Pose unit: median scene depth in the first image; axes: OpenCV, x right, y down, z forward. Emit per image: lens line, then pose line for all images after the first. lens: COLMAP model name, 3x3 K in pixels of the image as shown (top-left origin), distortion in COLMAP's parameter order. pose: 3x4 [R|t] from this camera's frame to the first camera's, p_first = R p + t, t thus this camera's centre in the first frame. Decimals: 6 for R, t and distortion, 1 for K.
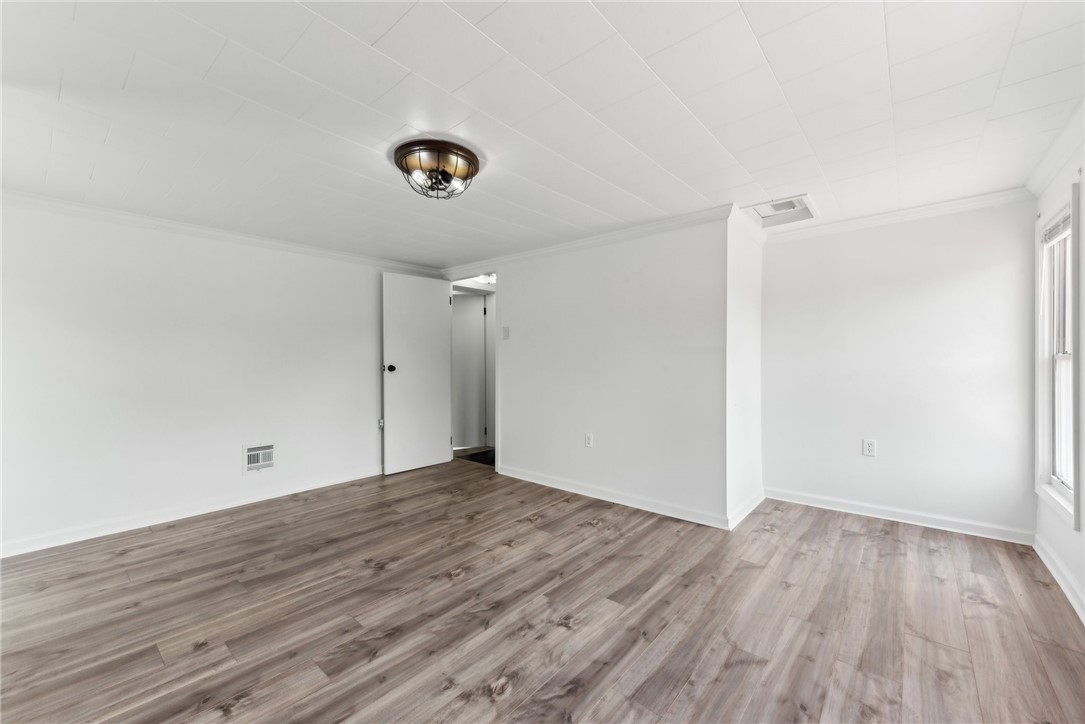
lens RADIAL K [[432.0, 0, 548.9], [0, 432.0, 362.0], [0, 0, 1]] dist [-0.000221, -0.000204]
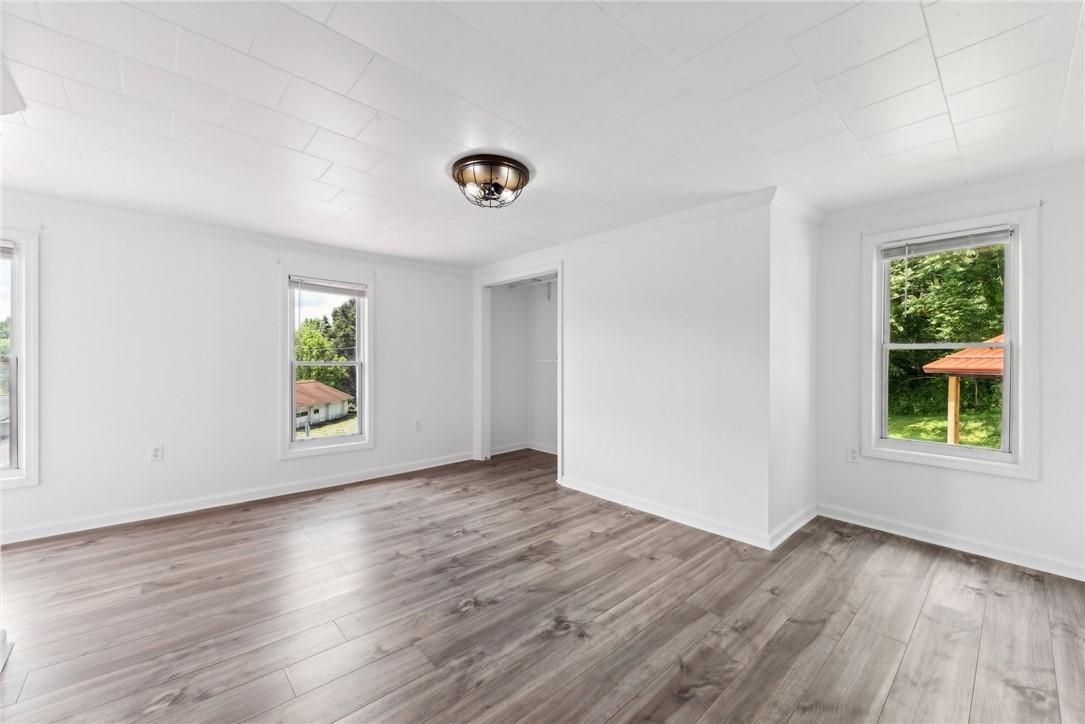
lens RADIAL K [[432.0, 0, 548.9], [0, 432.0, 362.0], [0, 0, 1]] dist [-0.000221, -0.000204]
pose [[-0.992540, 0.002570, 0.121889, -0.525854], [0.003317, 0.999977, 0.005929, -0.002124], [-0.121871, 0.006289, -0.992526, 2.007934]]
